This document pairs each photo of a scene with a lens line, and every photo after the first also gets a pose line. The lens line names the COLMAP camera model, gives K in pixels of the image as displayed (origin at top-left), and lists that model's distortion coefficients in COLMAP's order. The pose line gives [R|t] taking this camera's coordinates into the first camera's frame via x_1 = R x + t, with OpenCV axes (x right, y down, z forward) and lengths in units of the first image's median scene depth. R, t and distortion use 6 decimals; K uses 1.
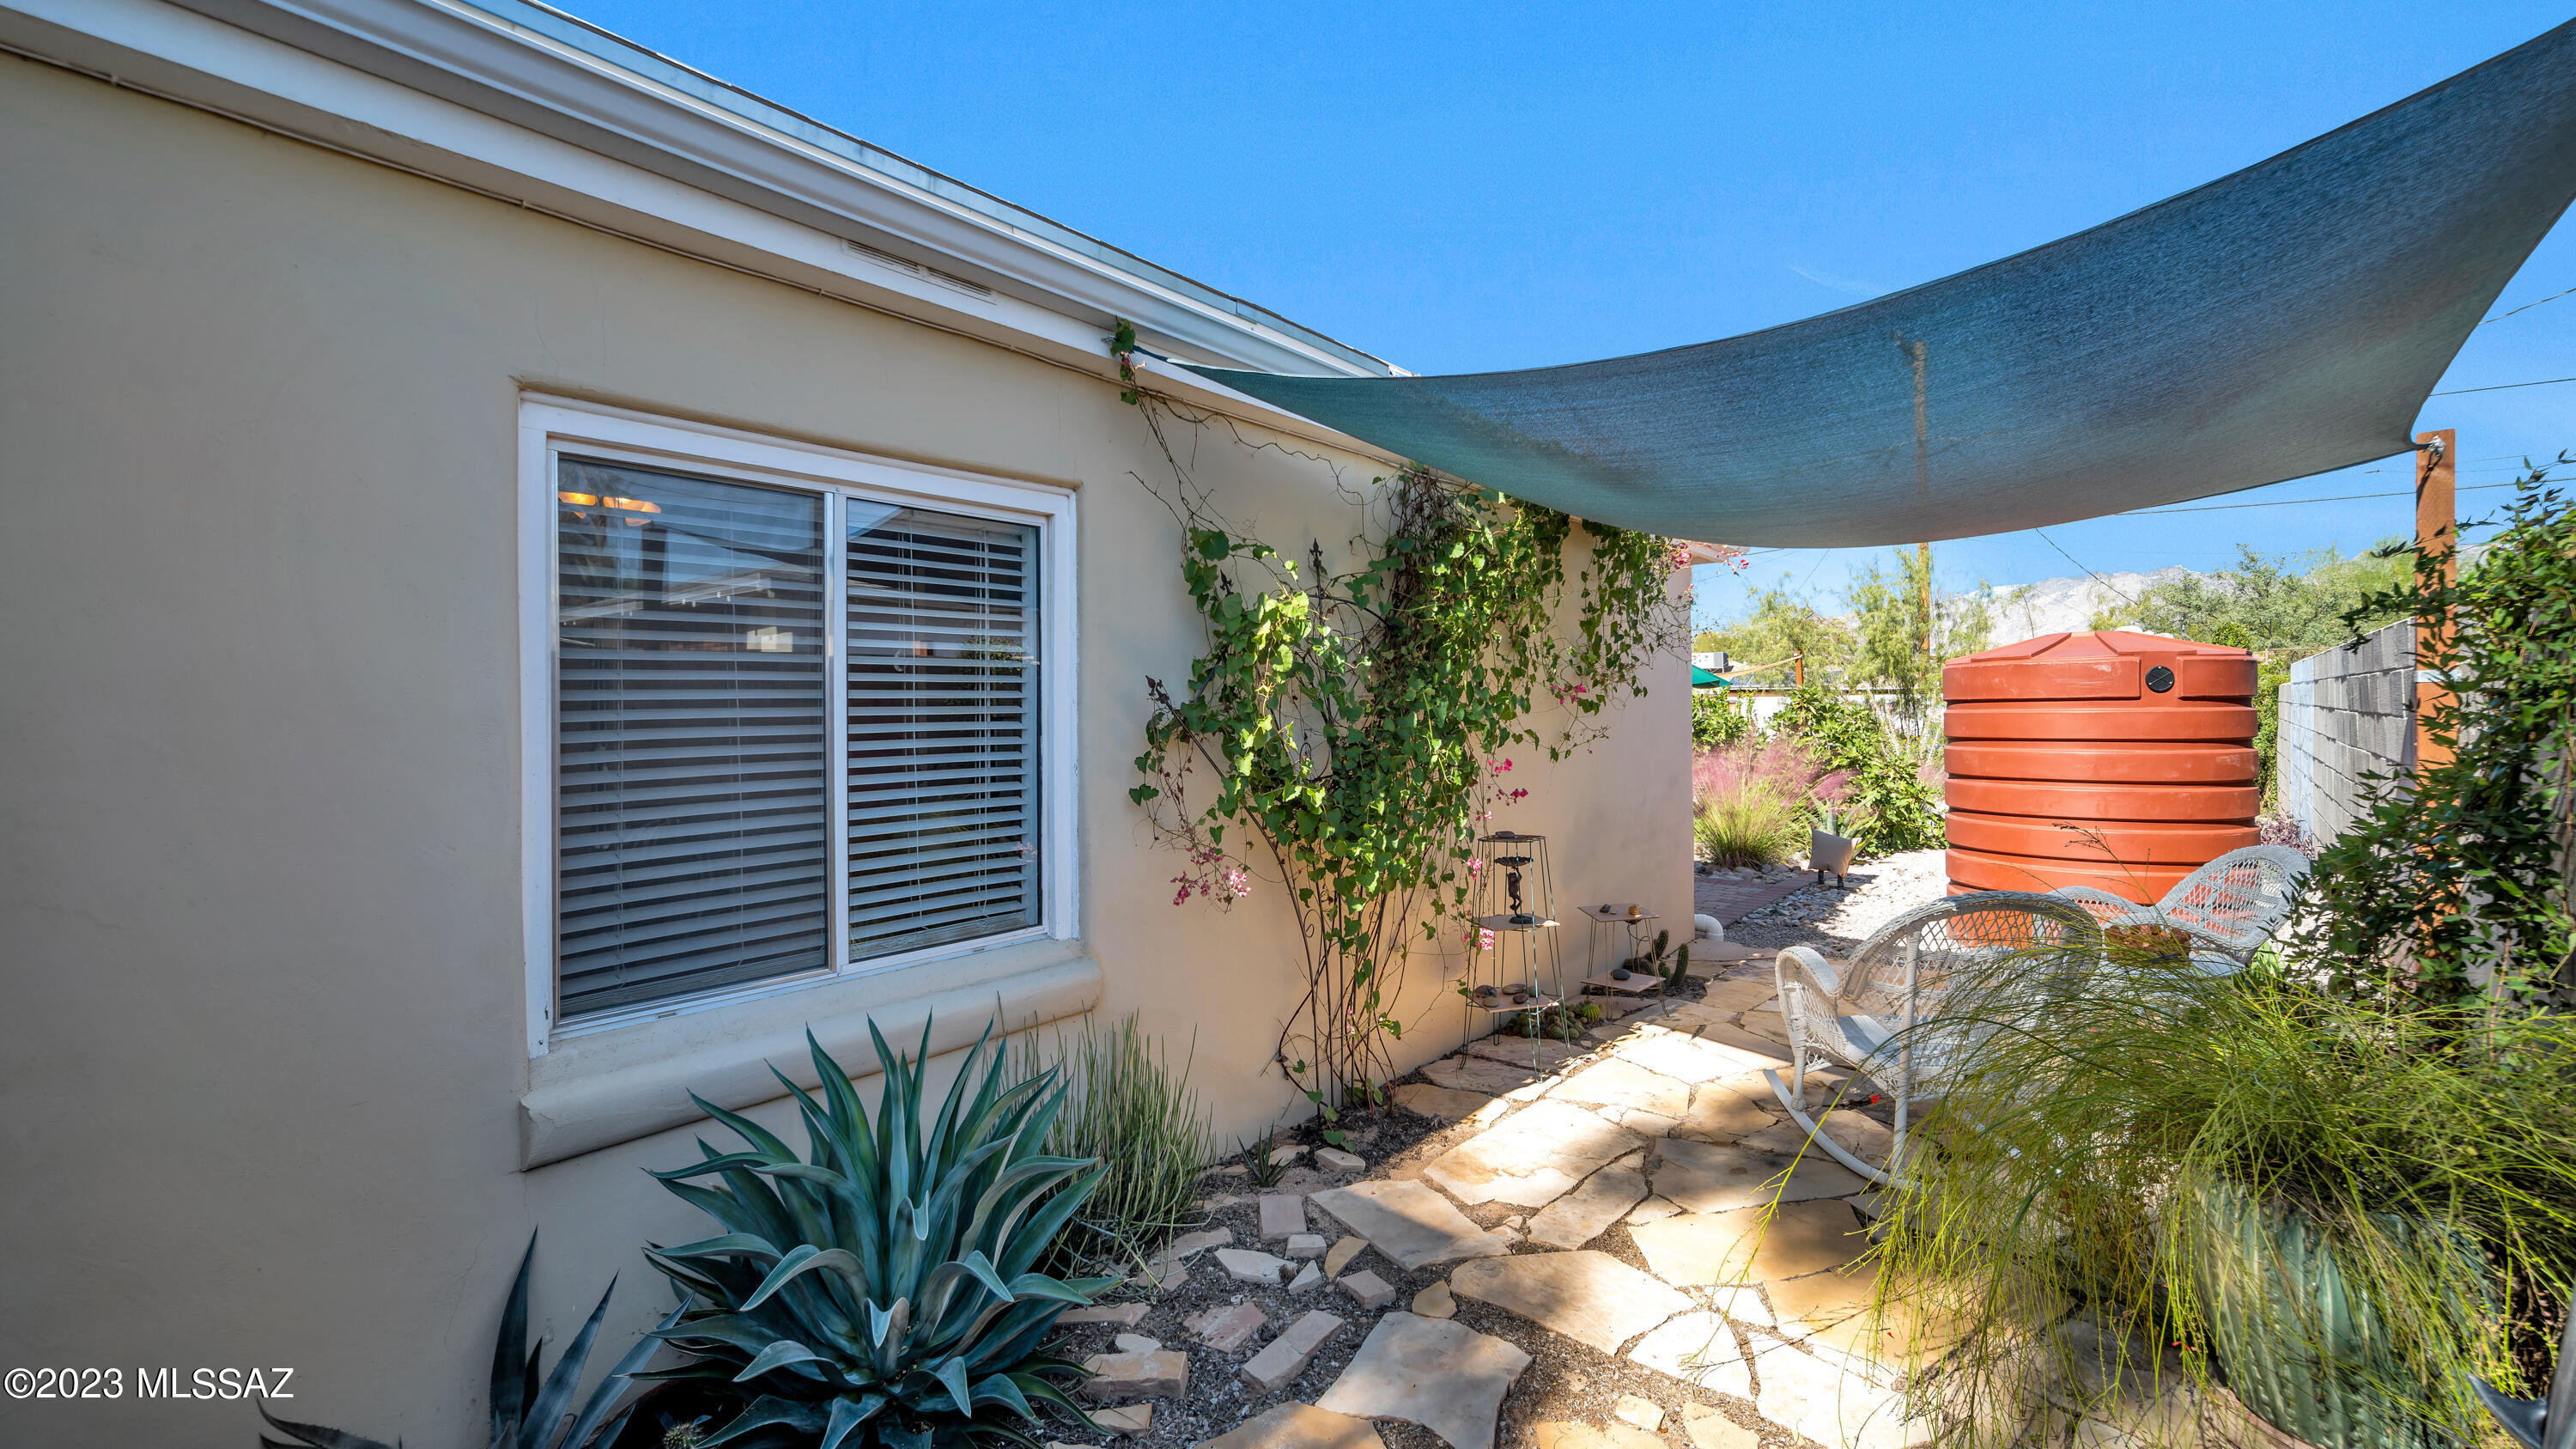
lens RADIAL K [[1006.4, 0, 1288.0], [0, 1006.4, 724.5], [0, 0, 1]] dist [-0.001573, 0.000006]
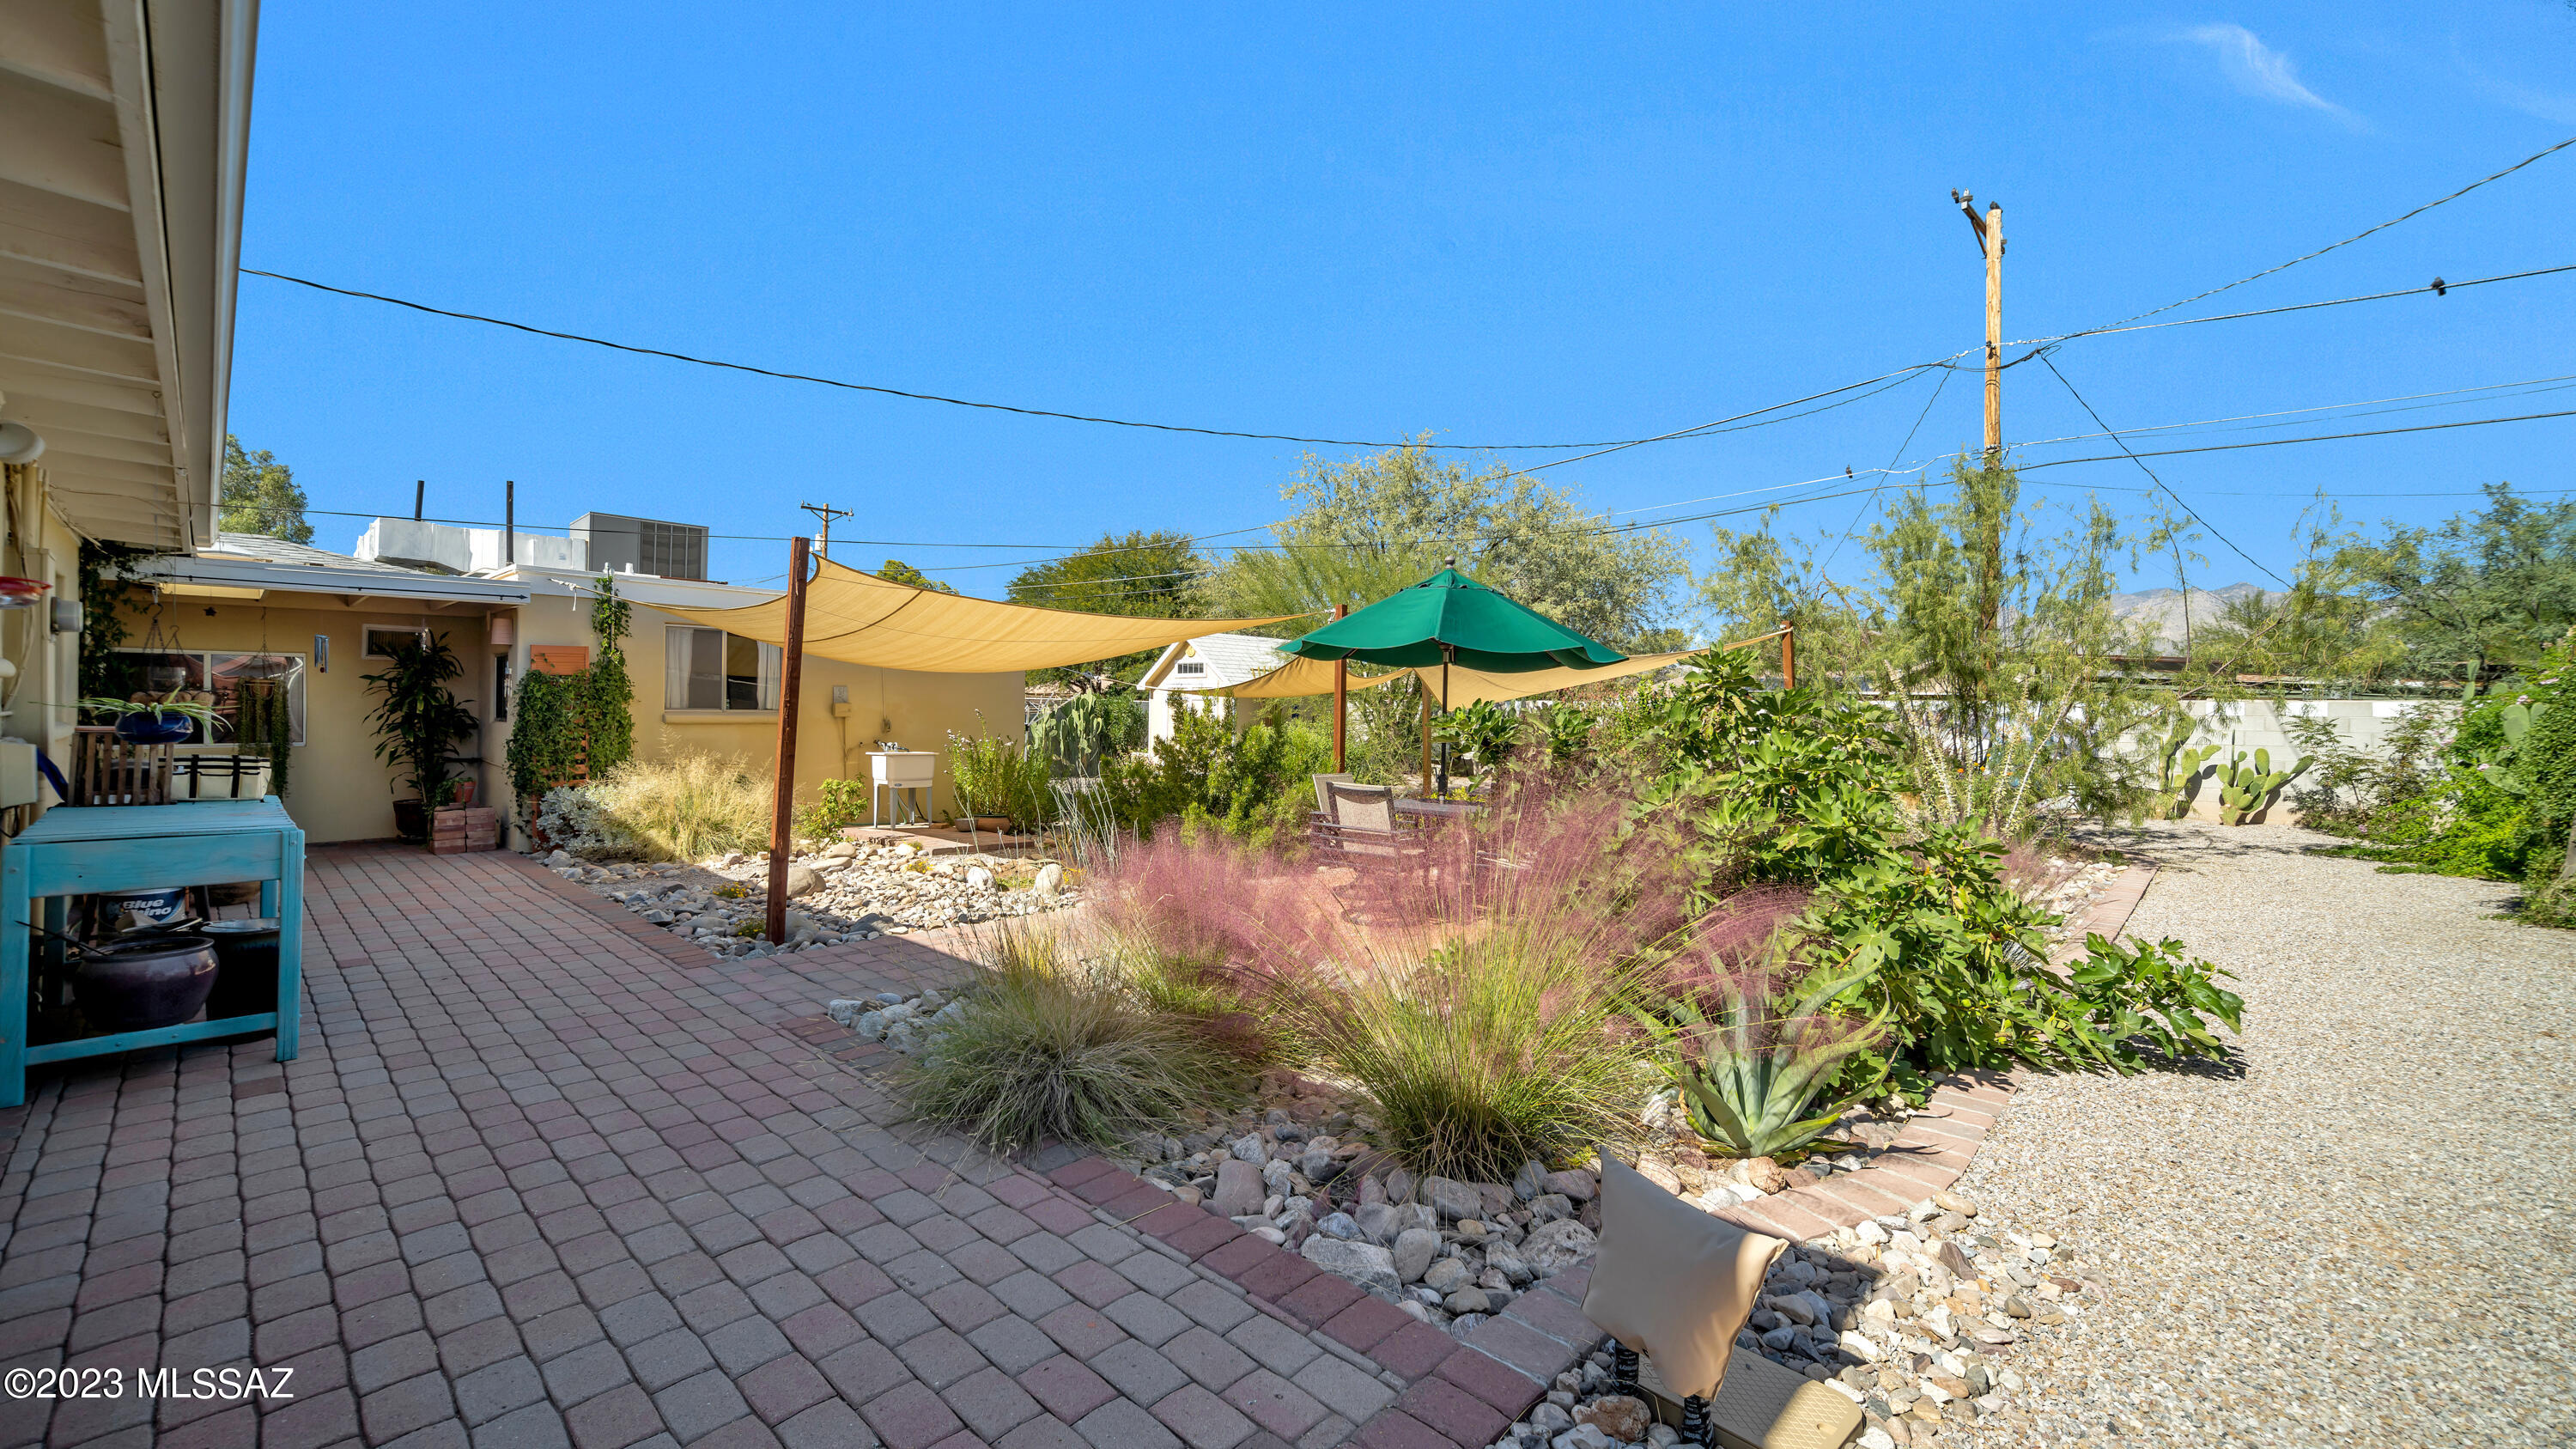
lens RADIAL K [[1006.4, 0, 1288.0], [0, 1006.4, 724.5], [0, 0, 1]] dist [-0.001573, 0.000006]
pose [[0.999015, 0.027109, -0.035124, 0.225028], [-0.027170, 0.999630, -0.001261, -0.000775], [0.035077, 0.002214, 0.999382, 0.374144]]
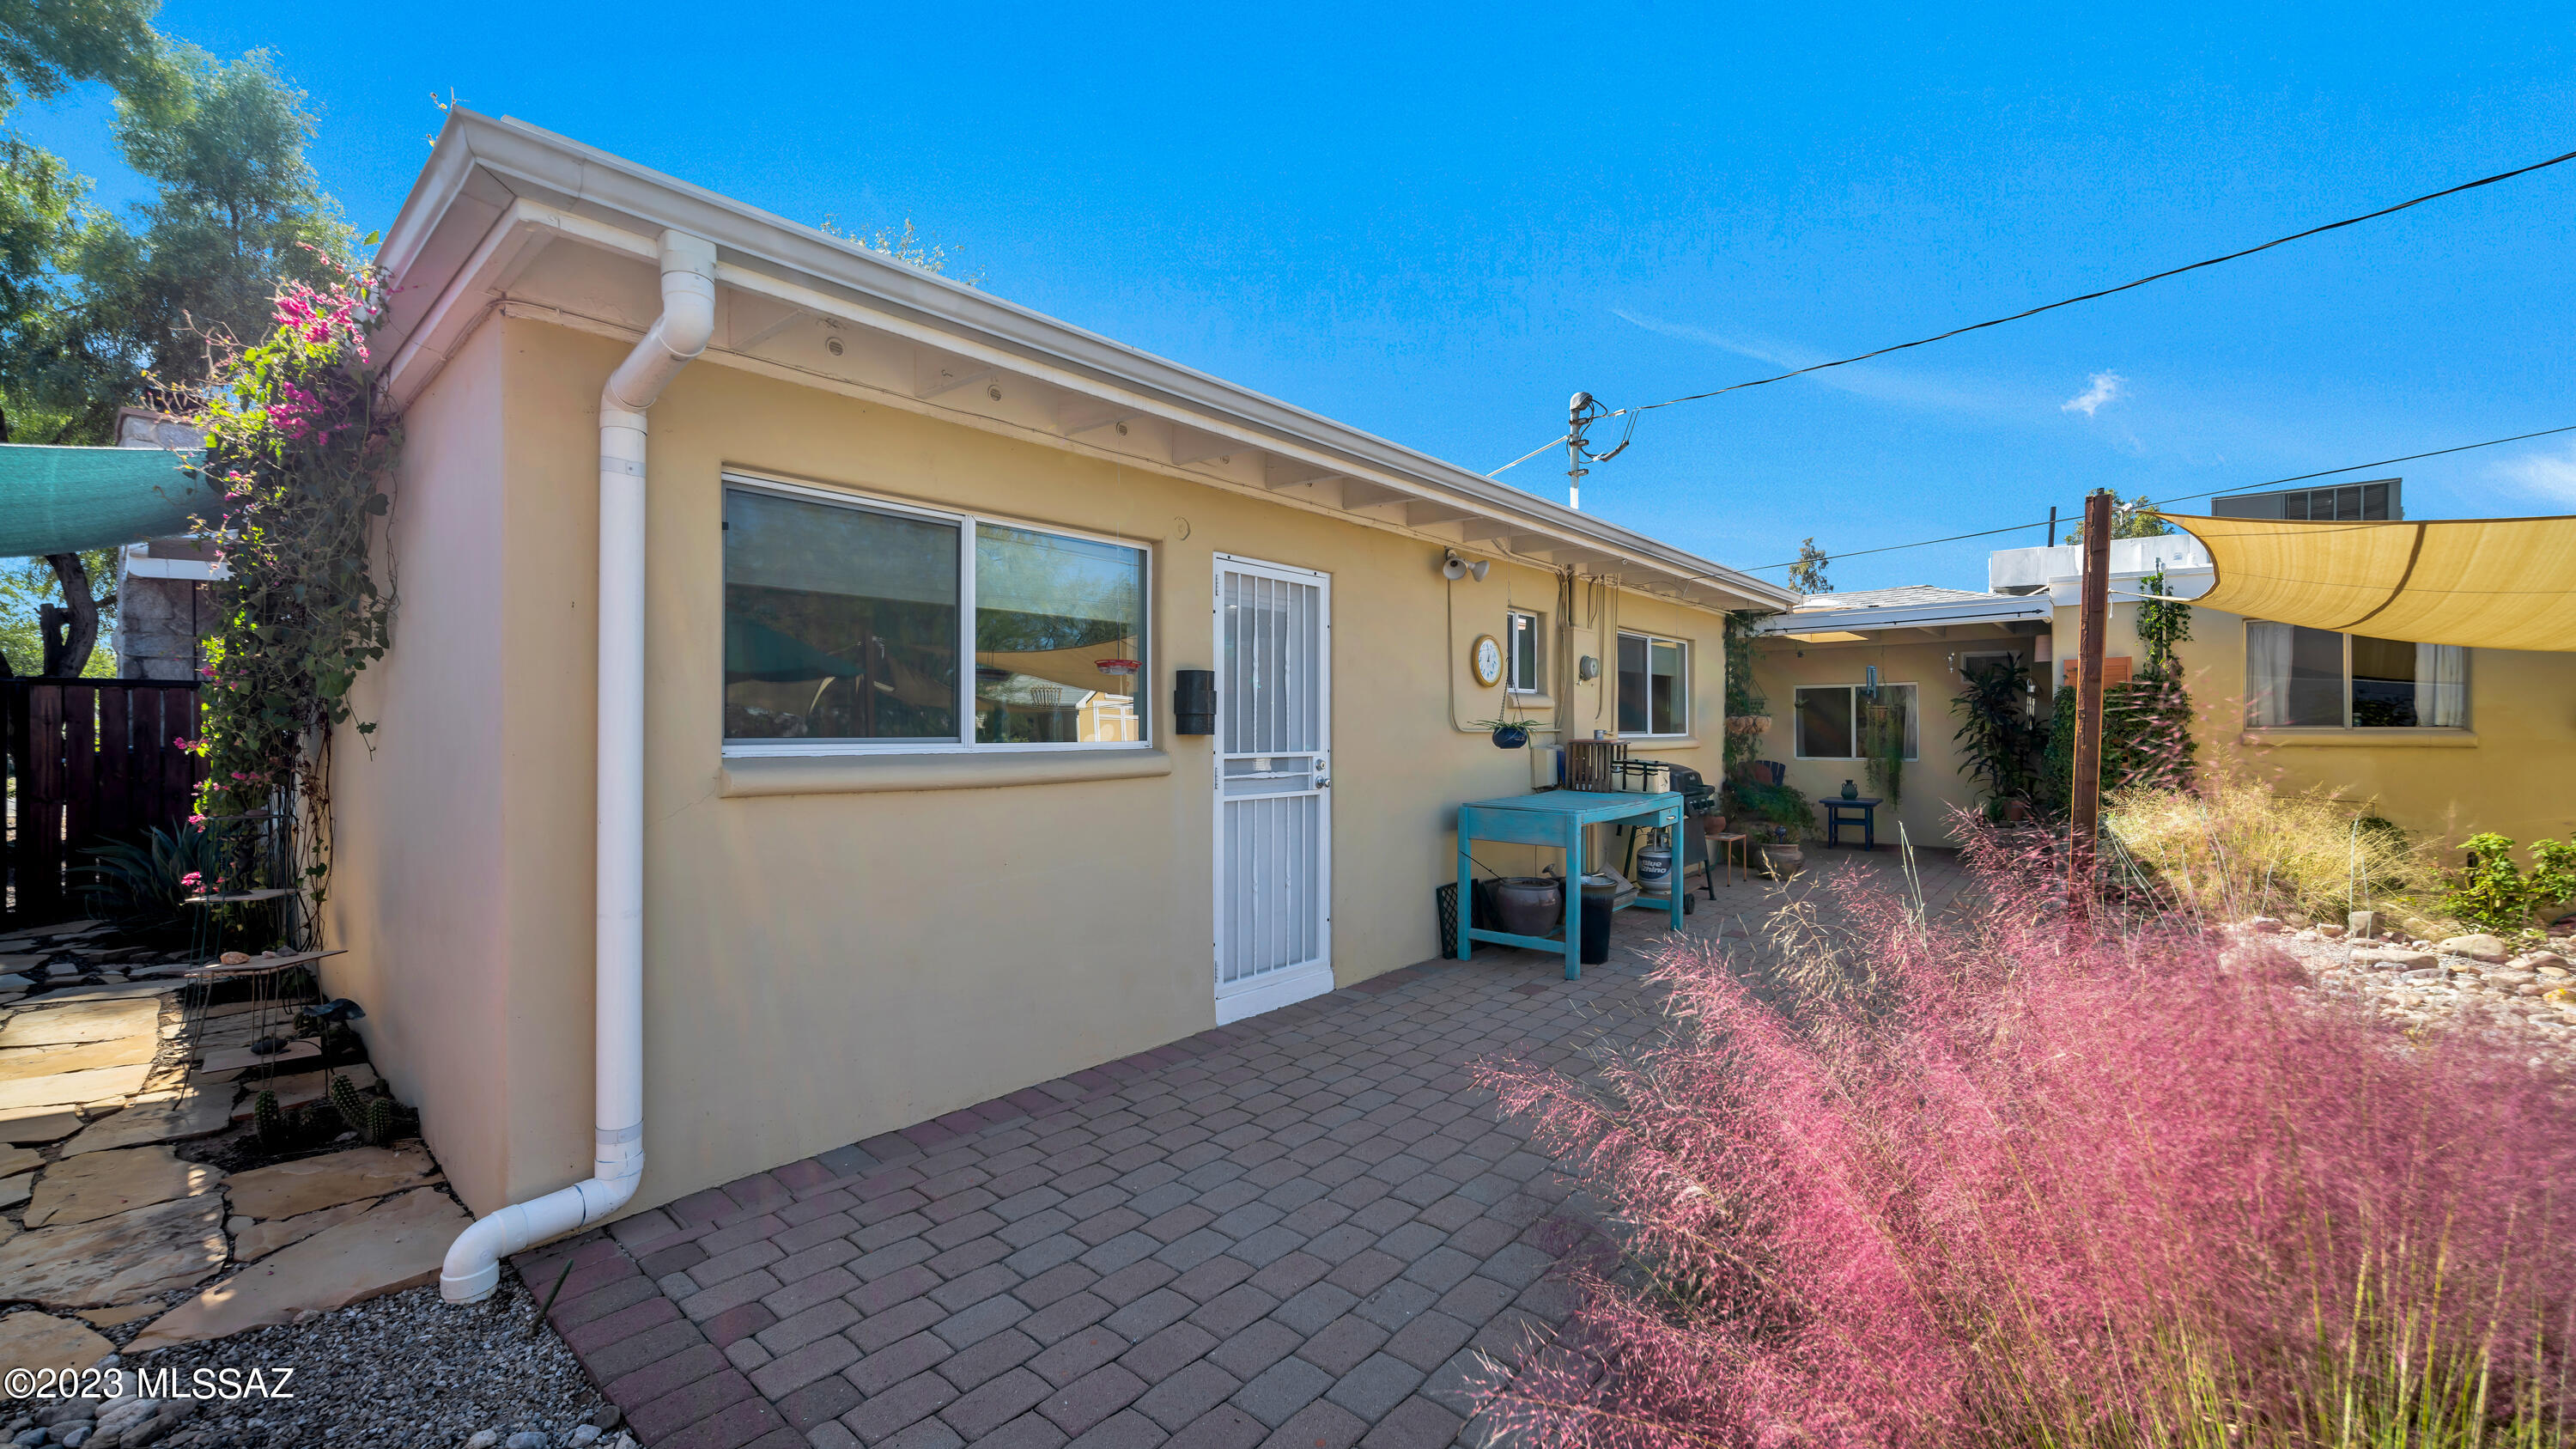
lens RADIAL K [[1006.4, 0, 1288.0], [0, 1006.4, 724.5], [0, 0, 1]] dist [-0.001573, 0.000006]
pose [[0.012801, 0.016224, -0.999786, 0.364393], [-0.012298, 0.999795, 0.016066, -0.005736], [0.999842, 0.012089, 0.012998, 0.583311]]
